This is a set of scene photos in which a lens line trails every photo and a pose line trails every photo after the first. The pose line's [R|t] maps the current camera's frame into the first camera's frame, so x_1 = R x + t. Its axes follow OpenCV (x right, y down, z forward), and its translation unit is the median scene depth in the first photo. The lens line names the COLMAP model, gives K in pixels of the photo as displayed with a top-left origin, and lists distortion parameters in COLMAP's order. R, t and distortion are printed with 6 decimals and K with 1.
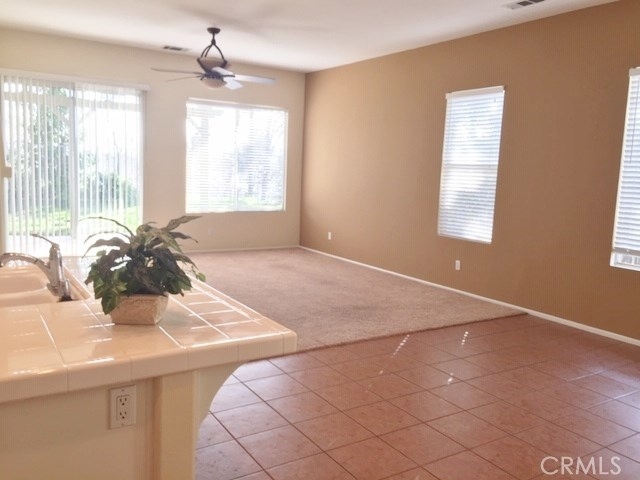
lens RADIAL K [[543.0, 0, 322.4], [0, 543.0, 234.3], [0, 0, 1]] dist [0.069969, -0.096497]
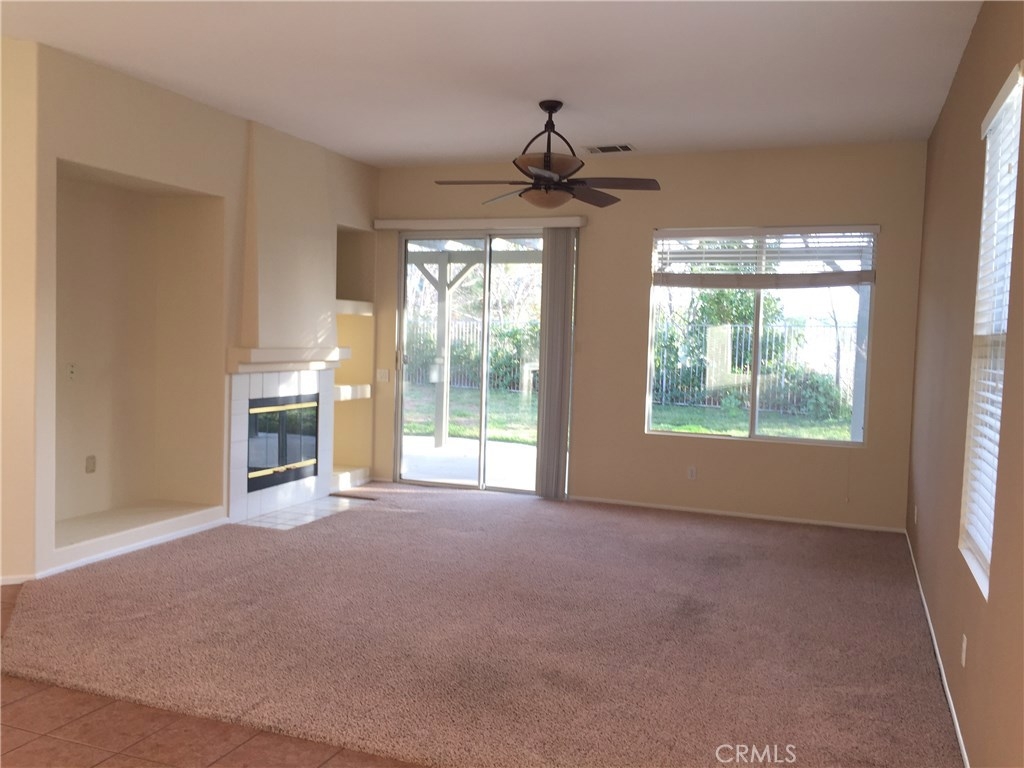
lens RADIAL K [[868.8, 0, 515.8], [0, 868.8, 374.9], [0, 0, 1]] dist [0.069969, -0.096497]
pose [[0.586399, 0.015541, -0.809874, 0.497600], [-0.102218, 0.993243, -0.054953, -0.048108], [0.803547, 0.115008, 0.584025, 0.480819]]
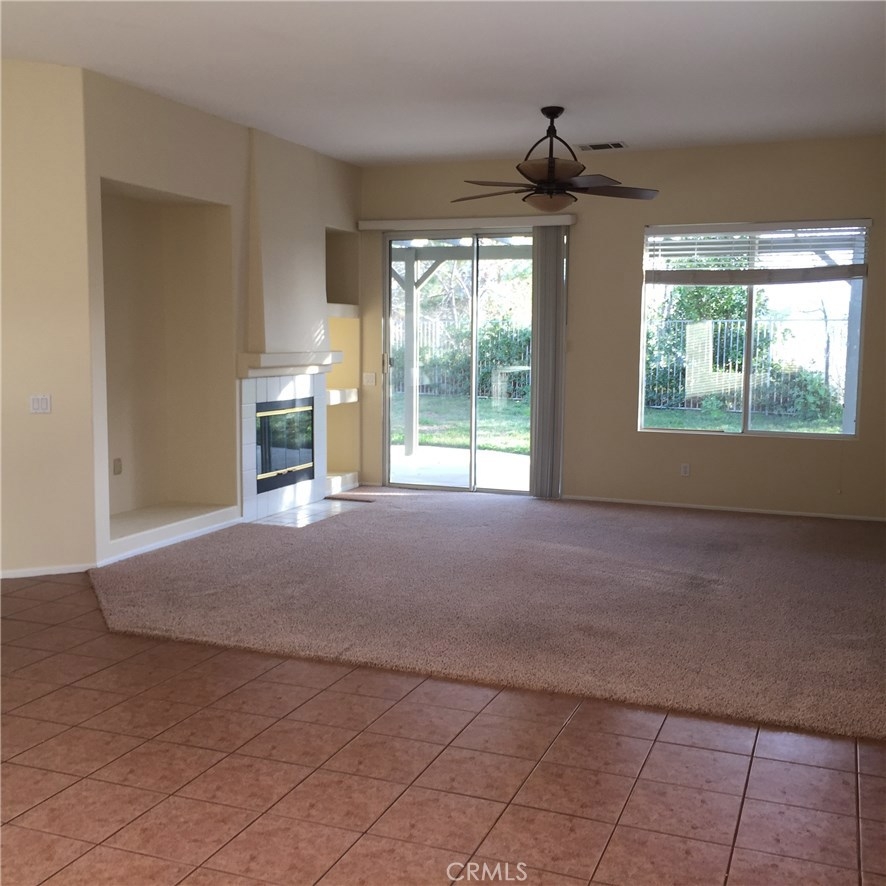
lens RADIAL K [[1014.5, 0, 447.3], [0, 1014.5, 429.9], [0, 0, 1]] dist [0.031411, 0.029939]
pose [[0.585678, 0.042320, -0.809438, 0.606687], [-0.083707, 0.996454, -0.008469, -0.021840], [0.806210, 0.072716, 0.587144, 0.307774]]
